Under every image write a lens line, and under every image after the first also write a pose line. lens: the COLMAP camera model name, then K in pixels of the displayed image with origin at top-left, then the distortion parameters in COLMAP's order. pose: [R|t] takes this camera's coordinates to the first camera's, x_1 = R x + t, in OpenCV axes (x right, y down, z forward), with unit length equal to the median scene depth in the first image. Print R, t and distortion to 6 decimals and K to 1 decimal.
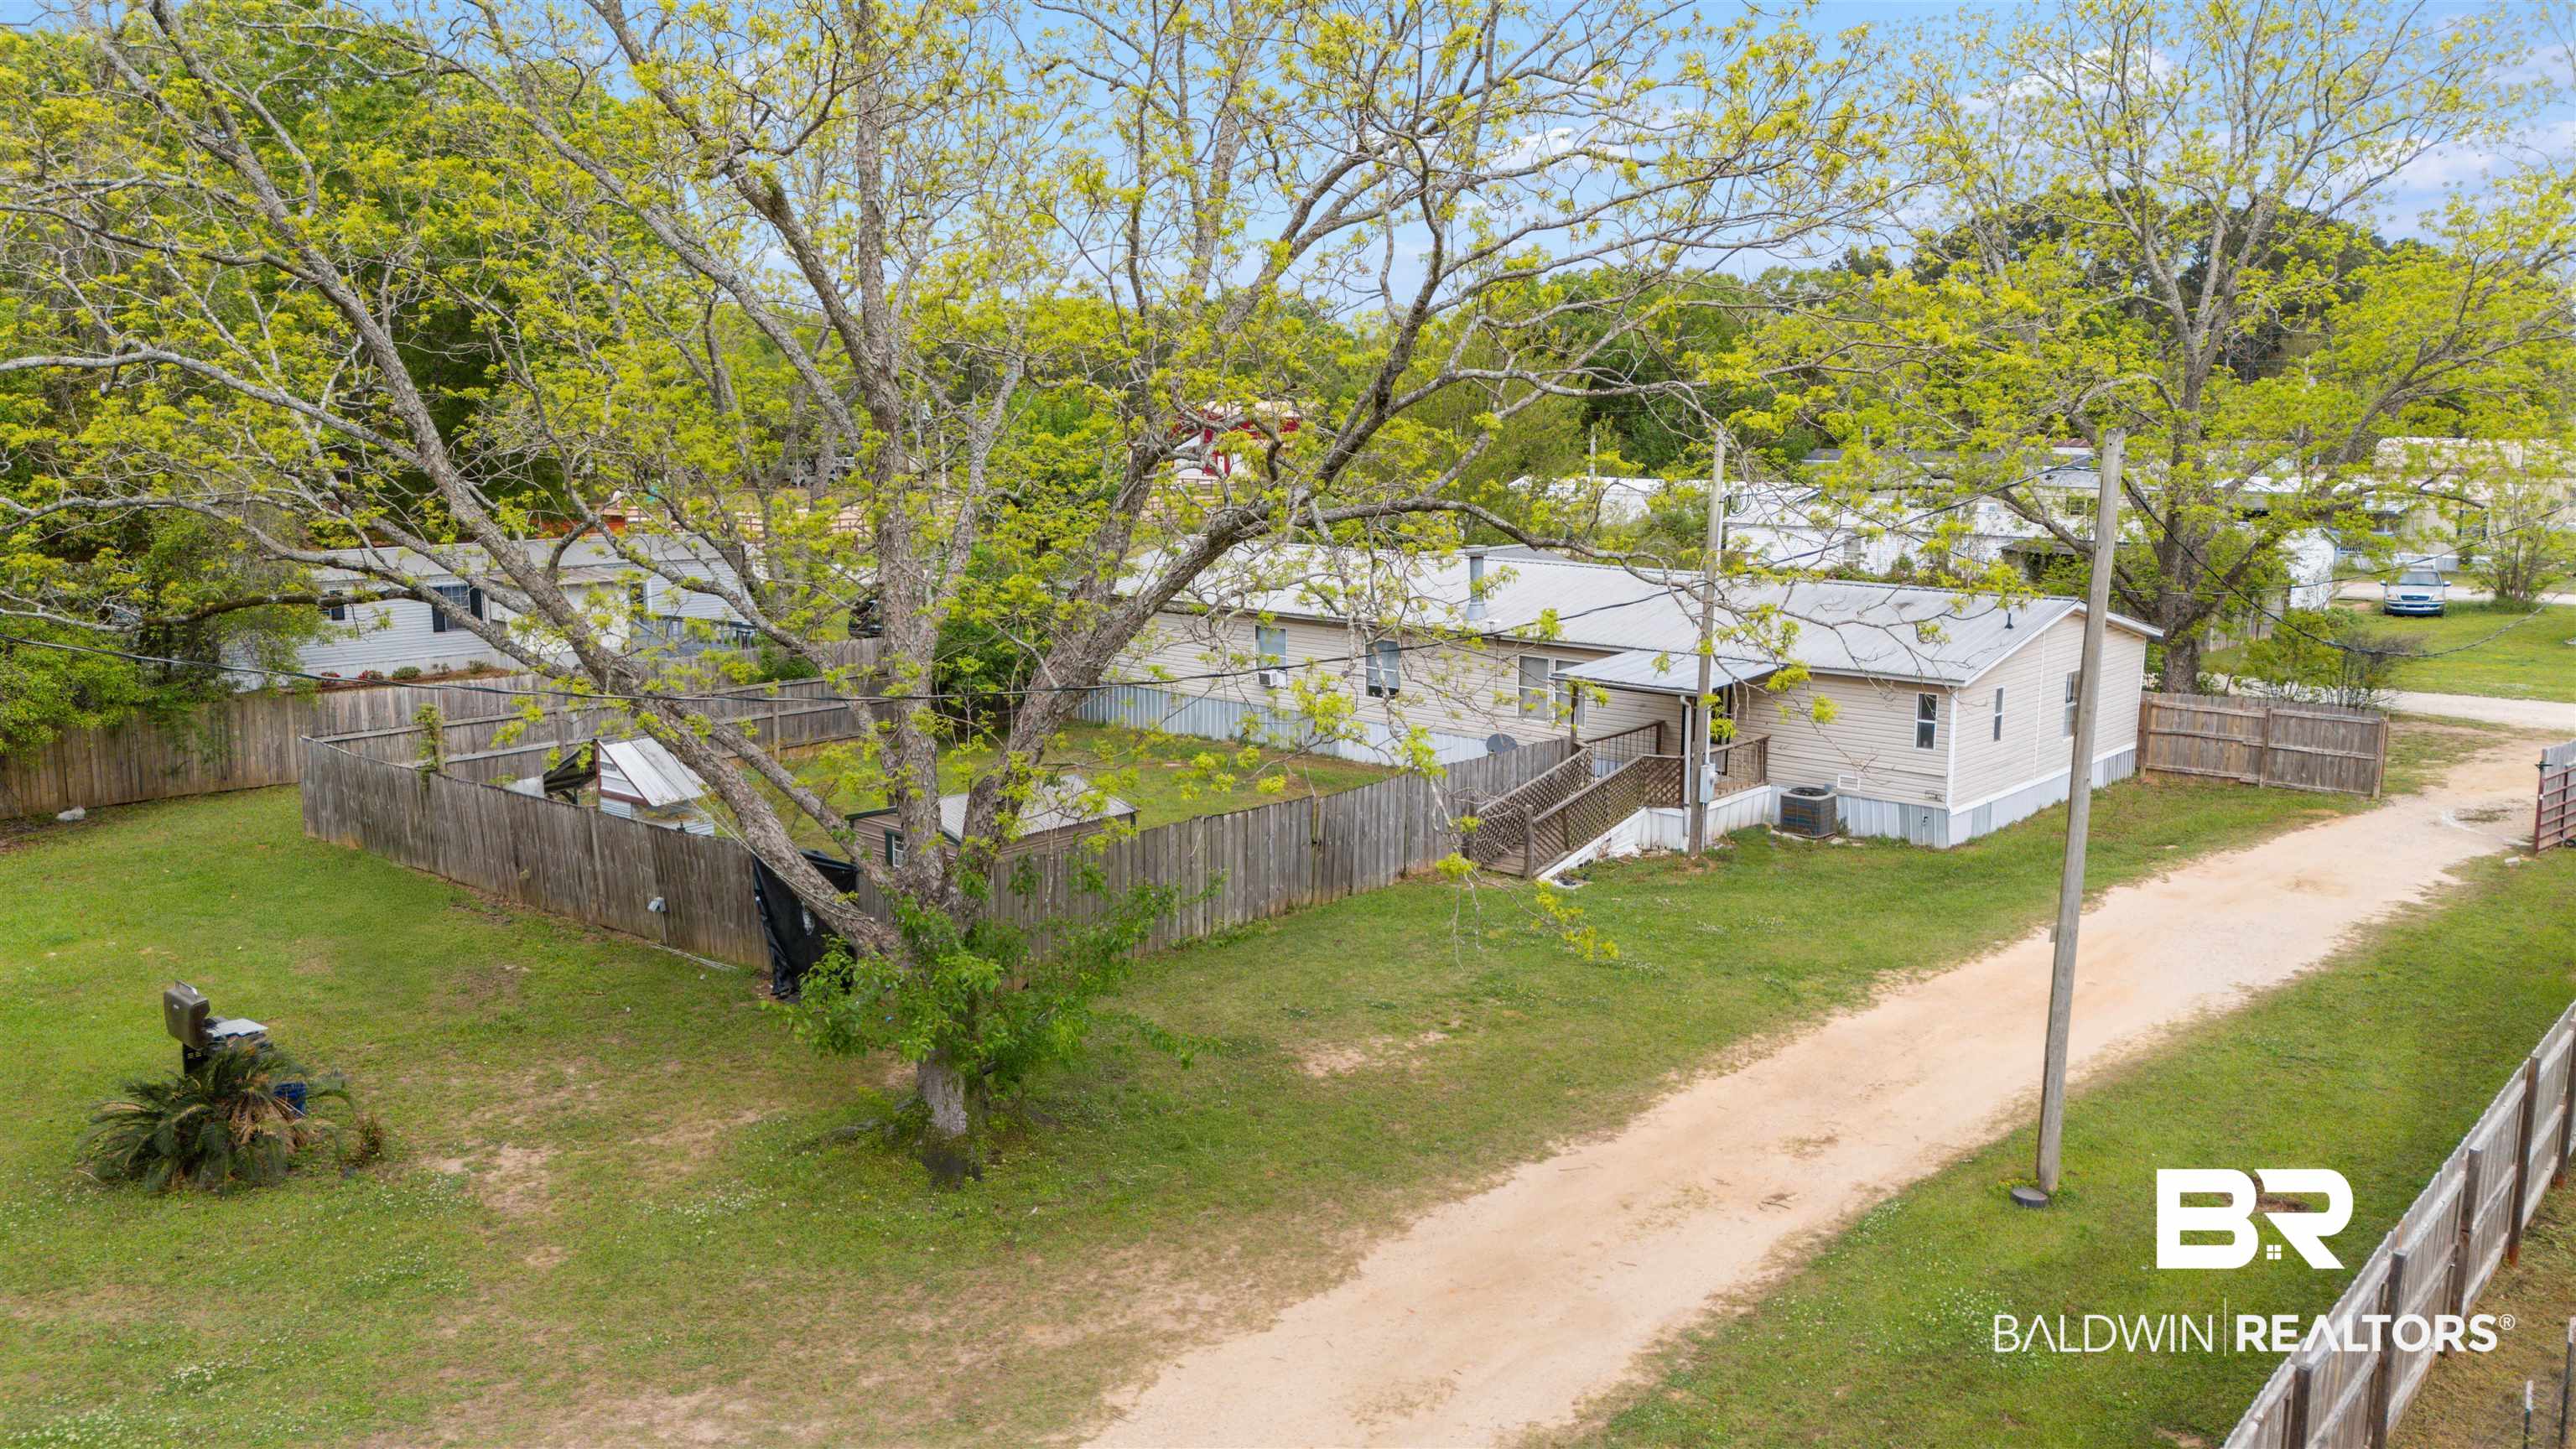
lens RADIAL K [[1880.3, 0, 1305.0], [0, 1880.3, 721.8], [0, 0, 1]] dist [0.054825, -0.050739]
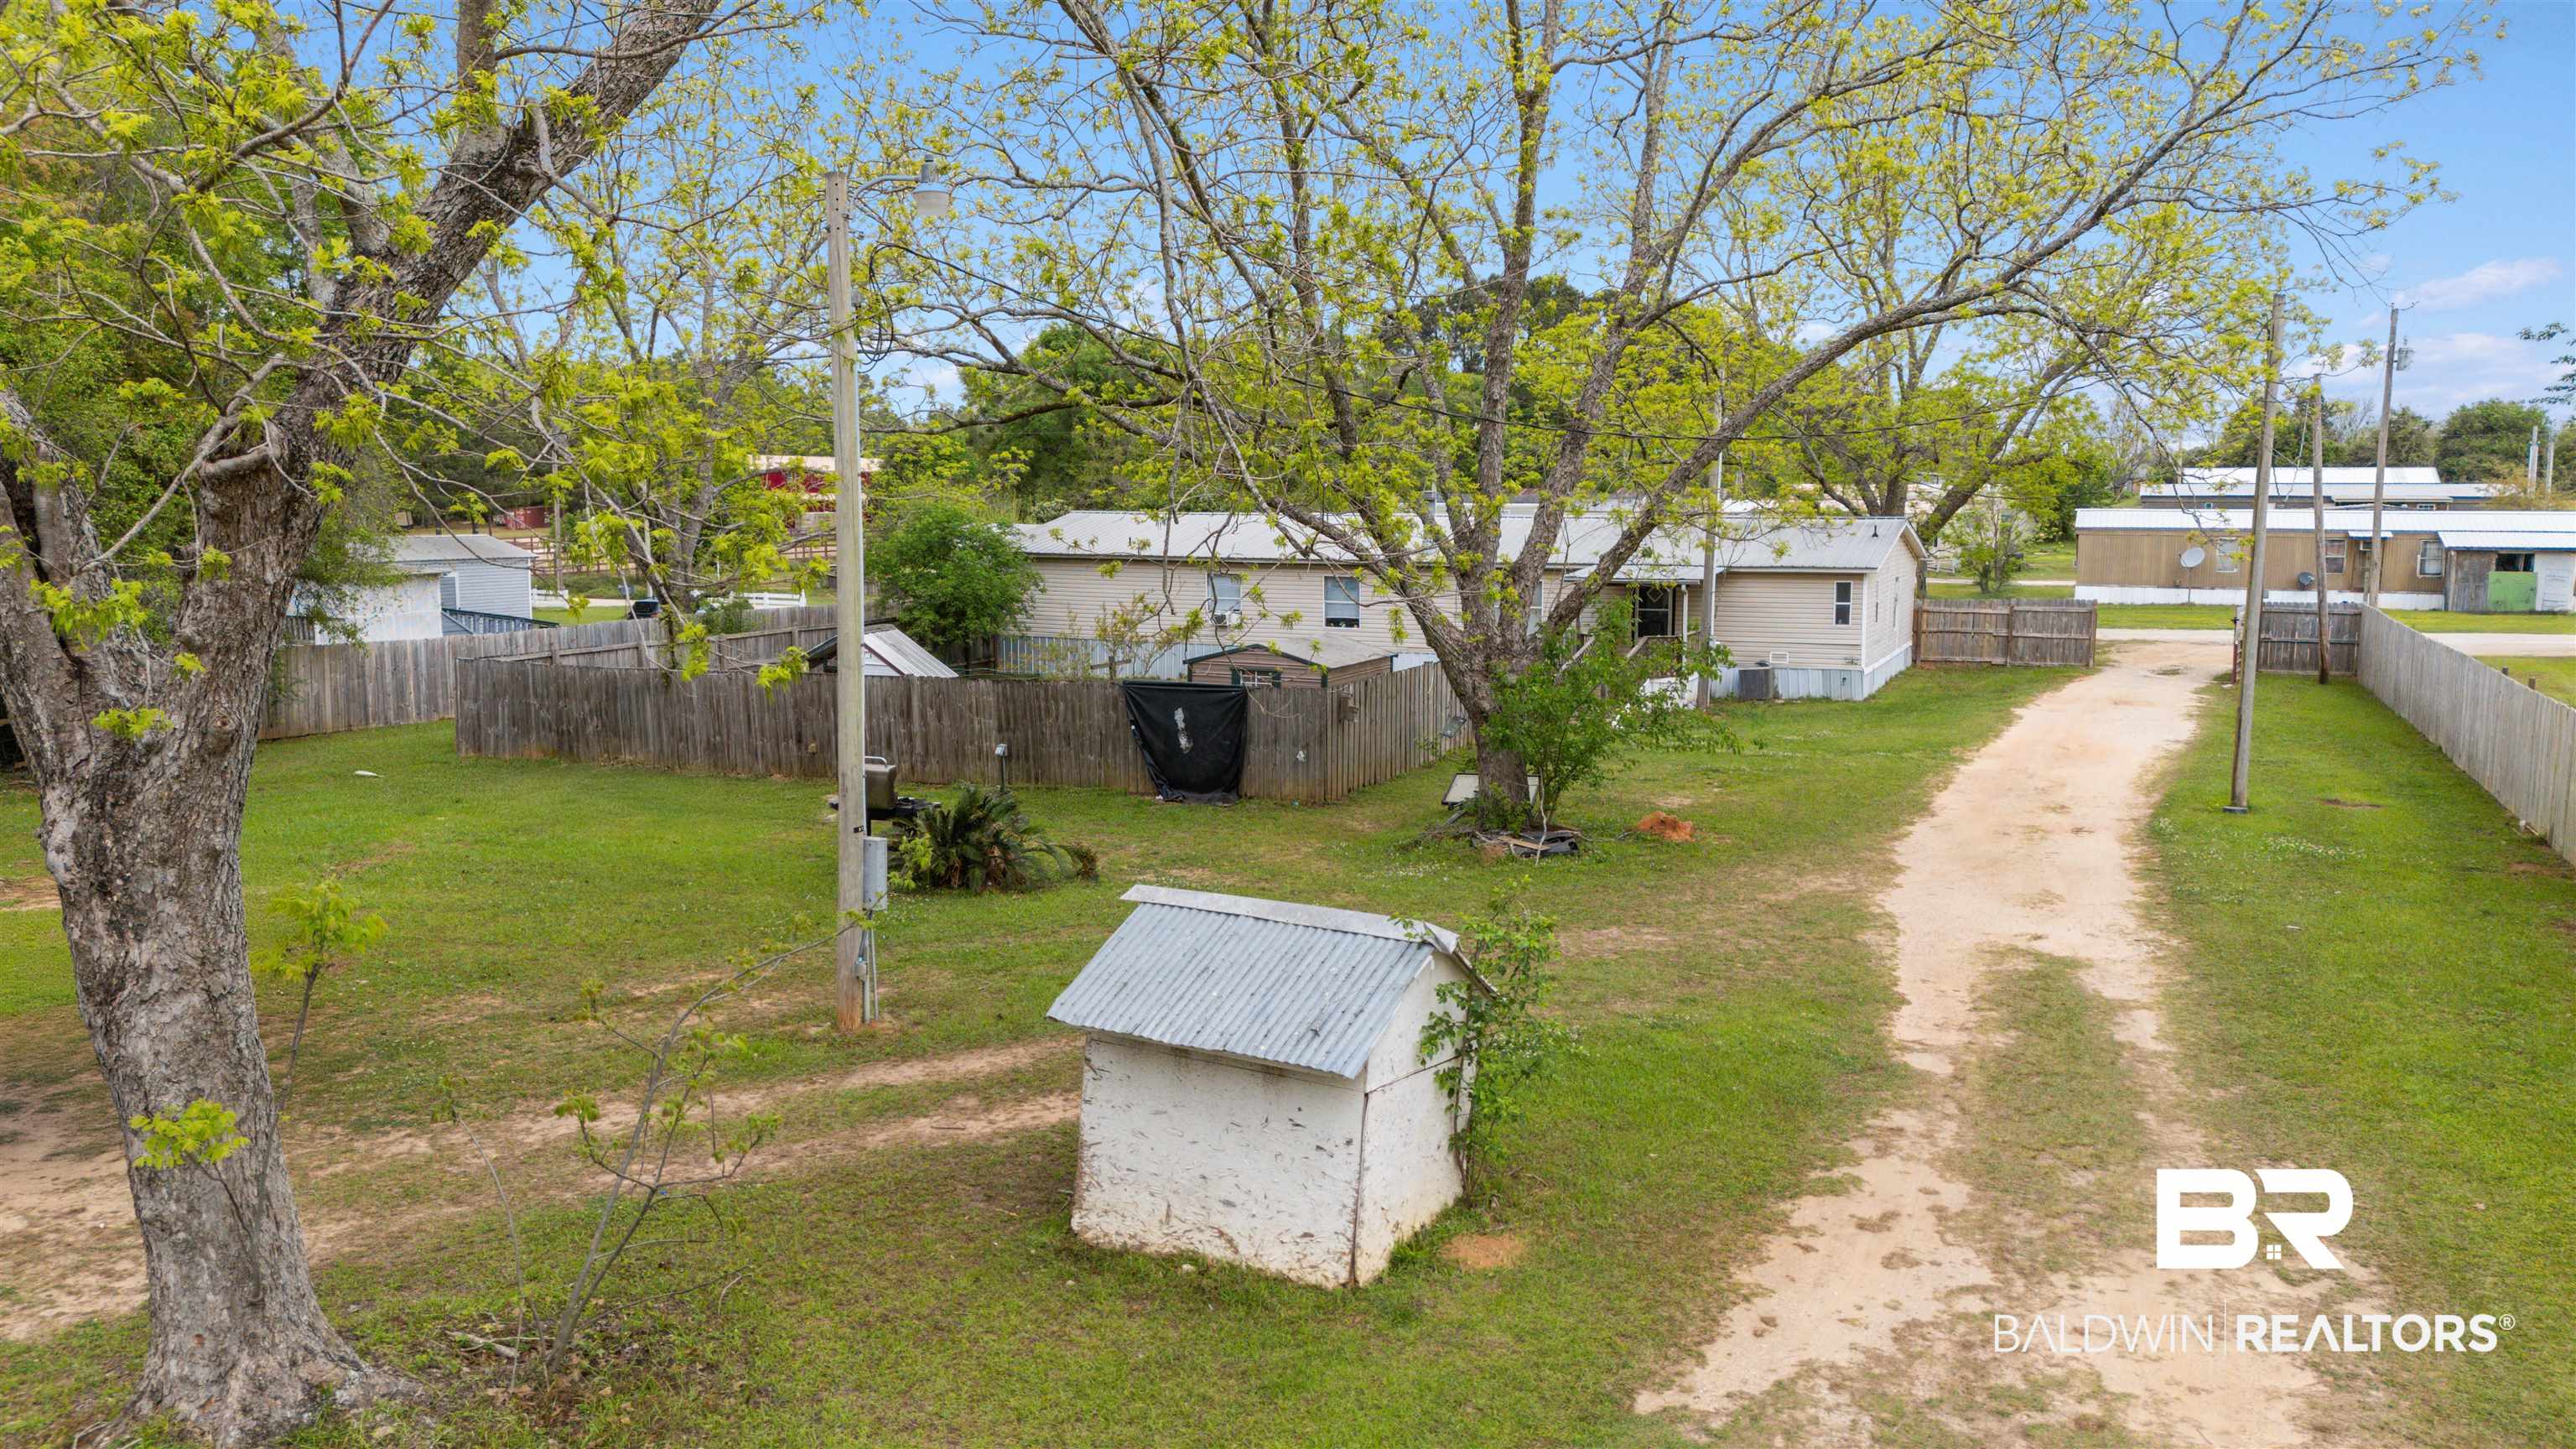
lens RADIAL K [[1880.3, 0, 1293.3], [0, 1880.3, 743.3], [0, 0, 1]] dist [0.054825, -0.050739]
pose [[0.954813, -0.045247, 0.293742, -2.491137], [0.053422, 0.998374, -0.019862, 0.608470], [-0.292366, 0.034657, 0.955678, -0.719310]]
